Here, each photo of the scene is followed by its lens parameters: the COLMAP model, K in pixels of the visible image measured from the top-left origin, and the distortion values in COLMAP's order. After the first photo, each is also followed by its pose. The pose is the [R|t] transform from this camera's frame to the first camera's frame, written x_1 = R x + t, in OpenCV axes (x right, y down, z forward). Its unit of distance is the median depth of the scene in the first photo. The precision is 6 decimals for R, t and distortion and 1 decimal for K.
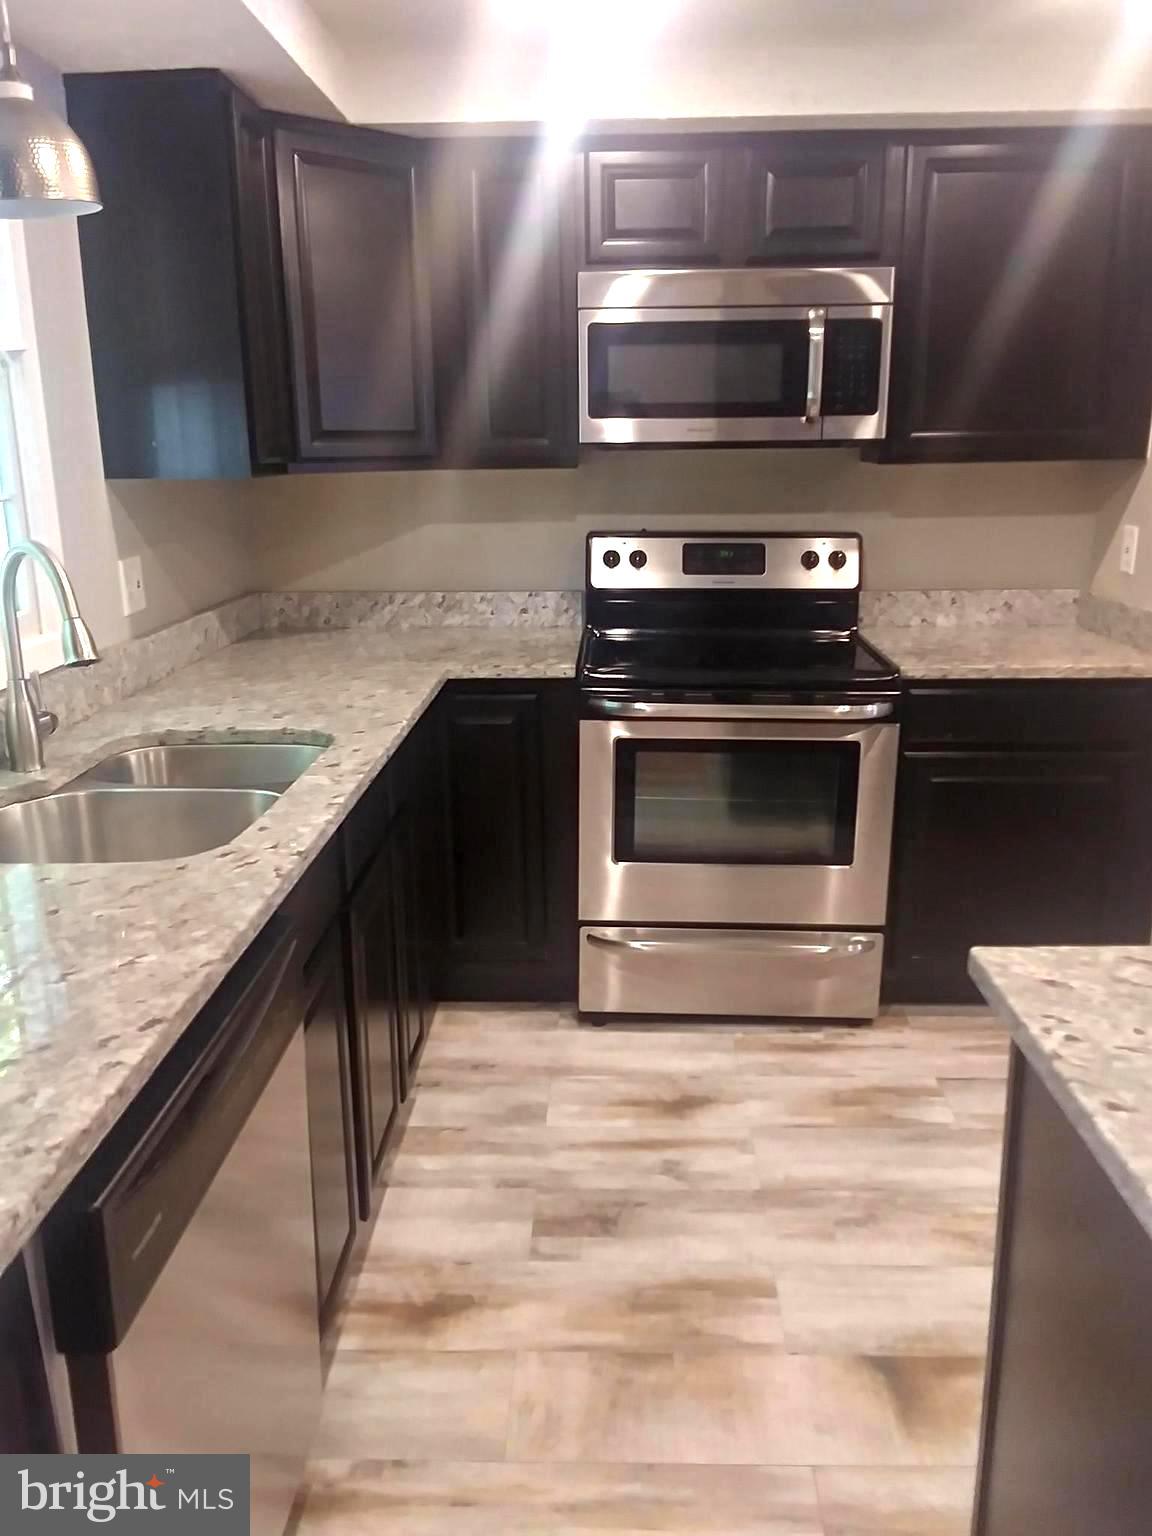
lens RADIAL K [[1210.9, 0, 582.5], [0, 1210.9, 753.7], [0, 0, 1]] dist [0.058492, -0.097292]
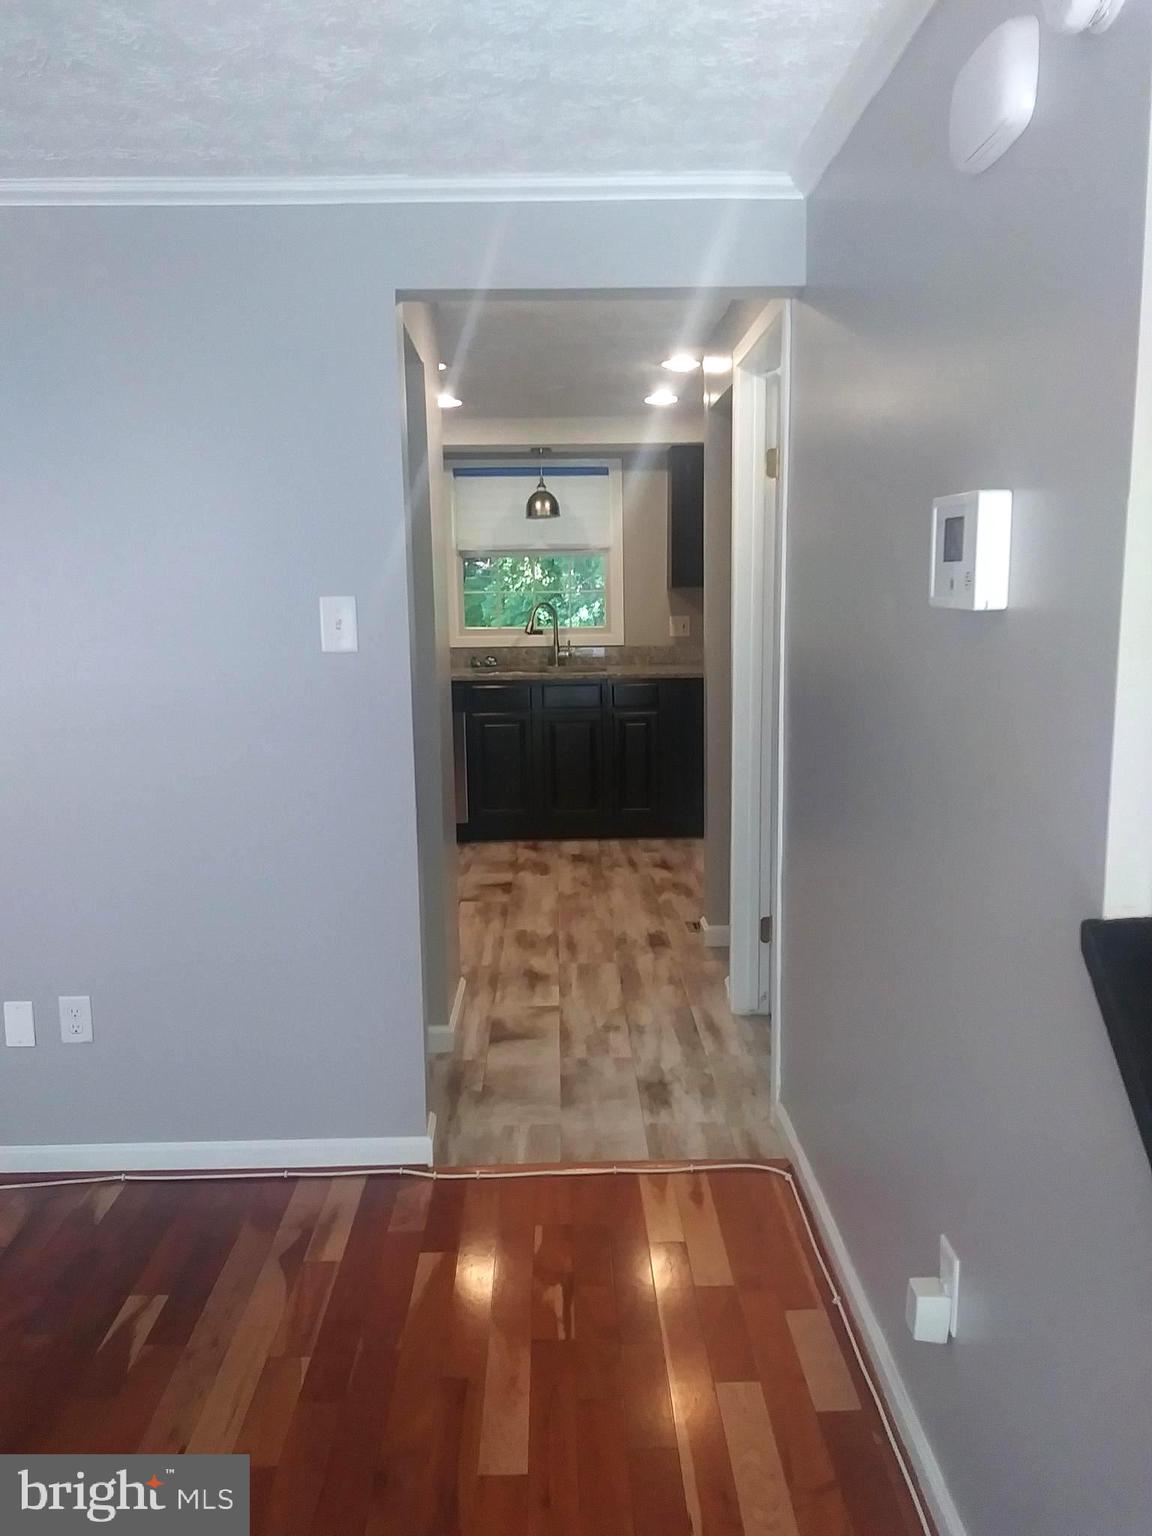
lens RADIAL K [[1210.9, 0, 582.5], [0, 1210.9, 753.7], [0, 0, 1]] dist [0.058492, -0.097292]
pose [[0.042473, 0.155648, -0.986899, 2.139832], [-0.236838, 0.961204, 0.141403, -0.180425], [0.970620, 0.227730, 0.077689, 0.605060]]
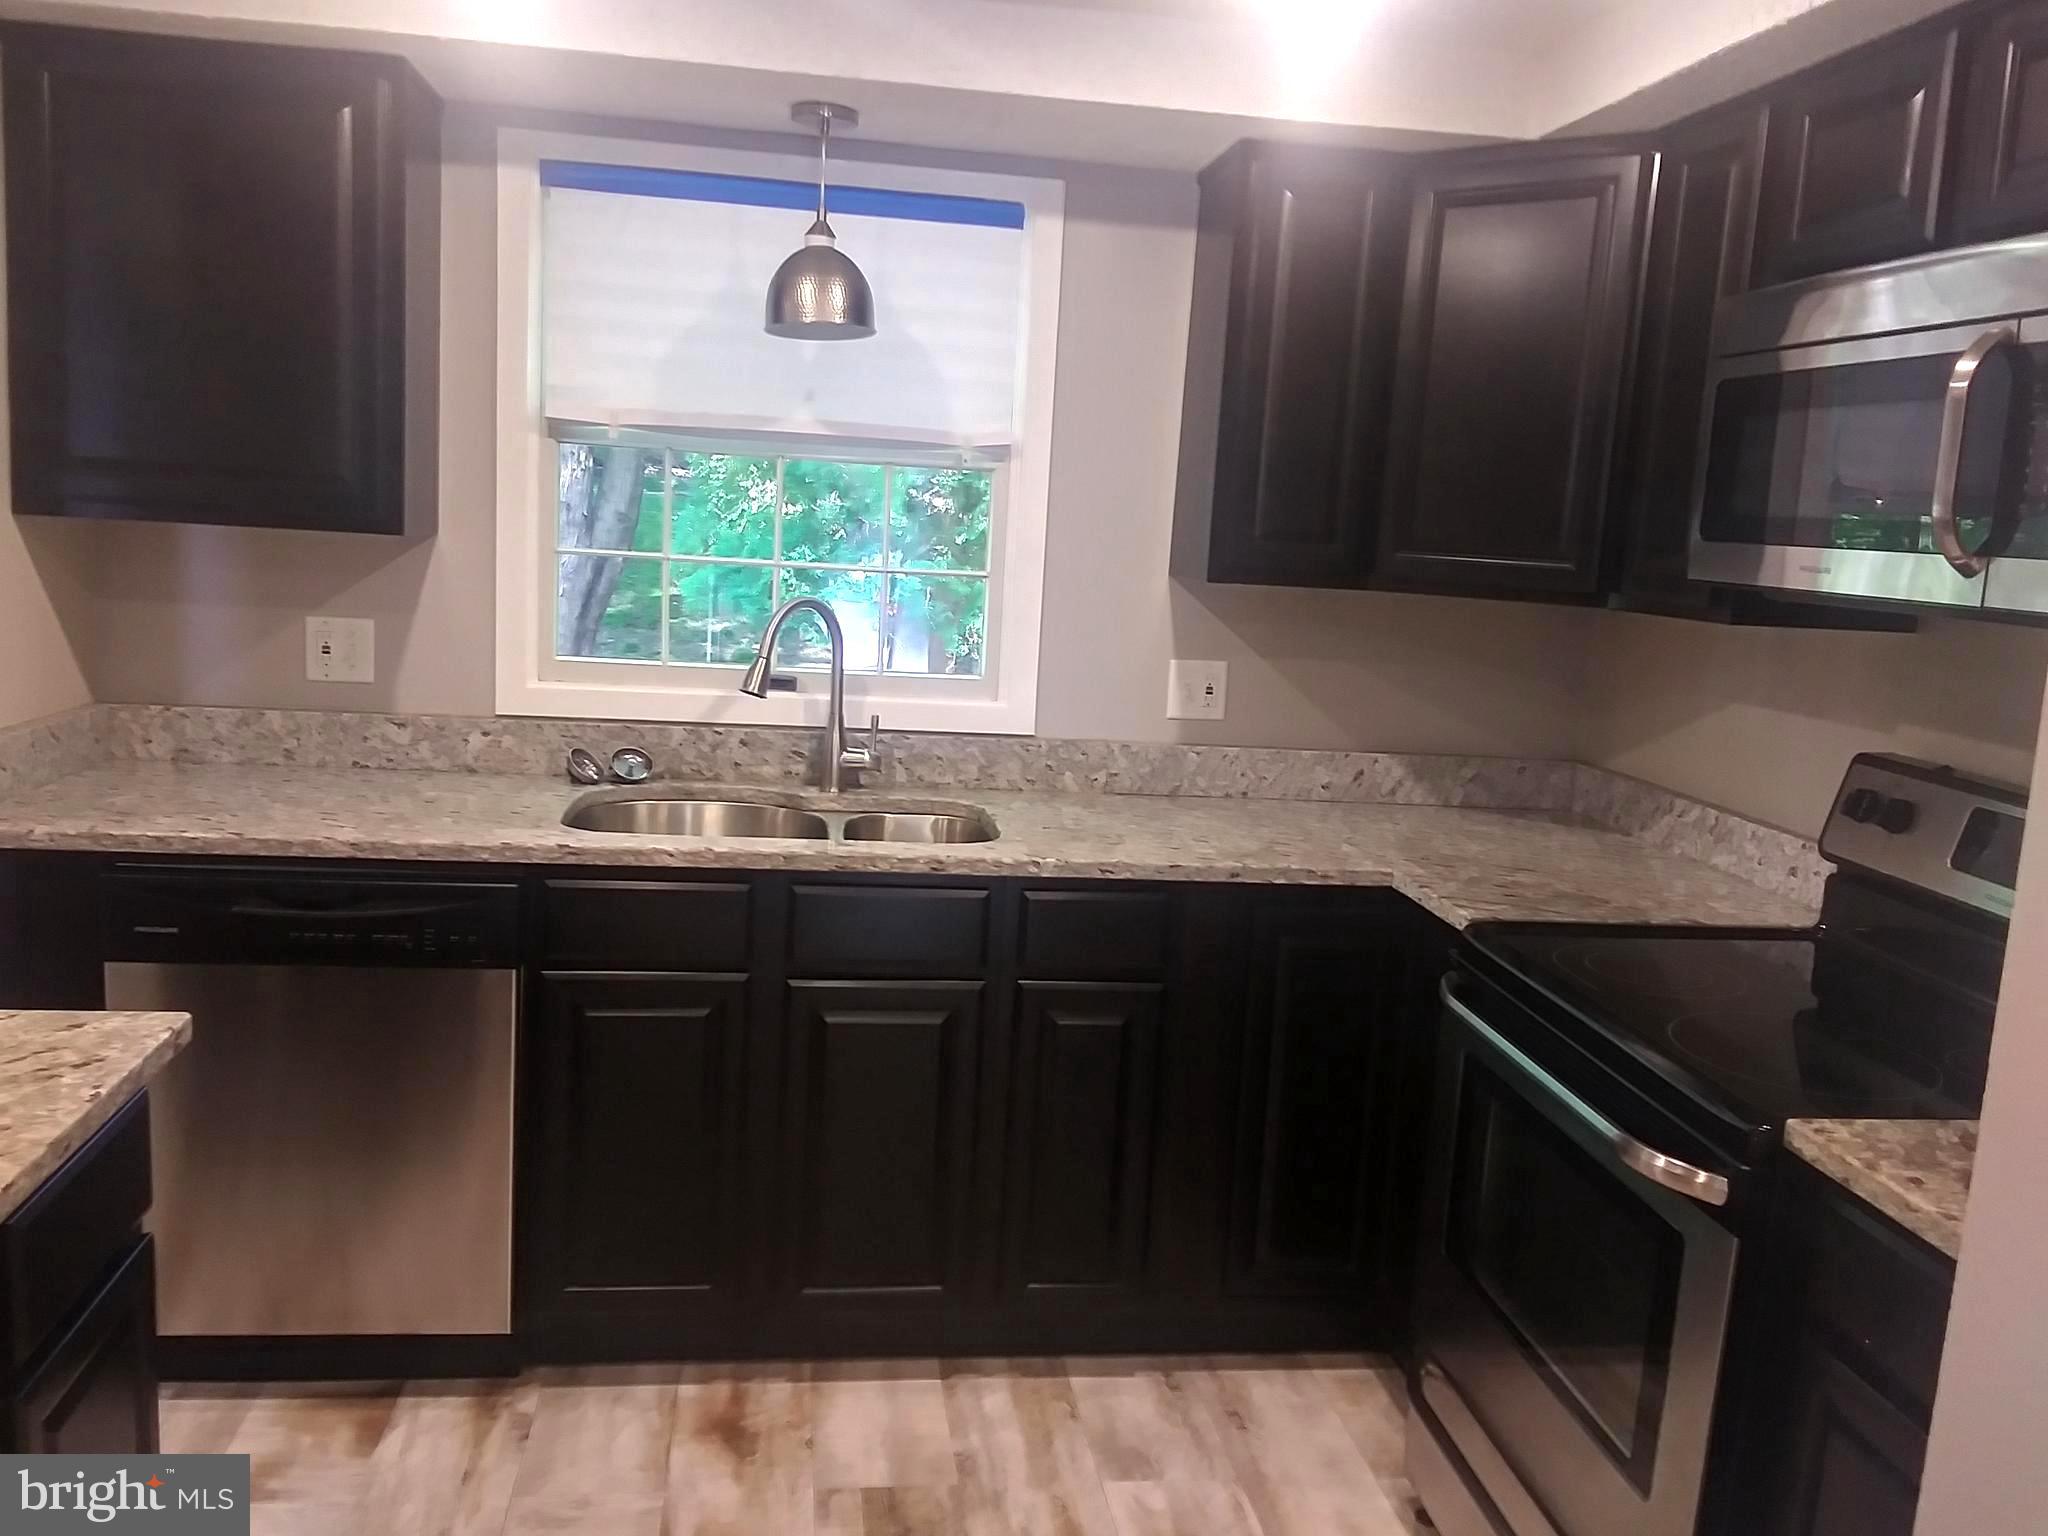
lens RADIAL K [[1614.5, 0, 1020.6], [0, 1614.5, 757.7], [0, 0, 1]] dist [0.058492, -0.097292]
pose [[0.158943, 0.170309, -0.972488, 0.756802], [-0.305920, 0.945025, 0.115500, -0.176282], [0.938696, 0.279146, 0.202306, 0.596236]]
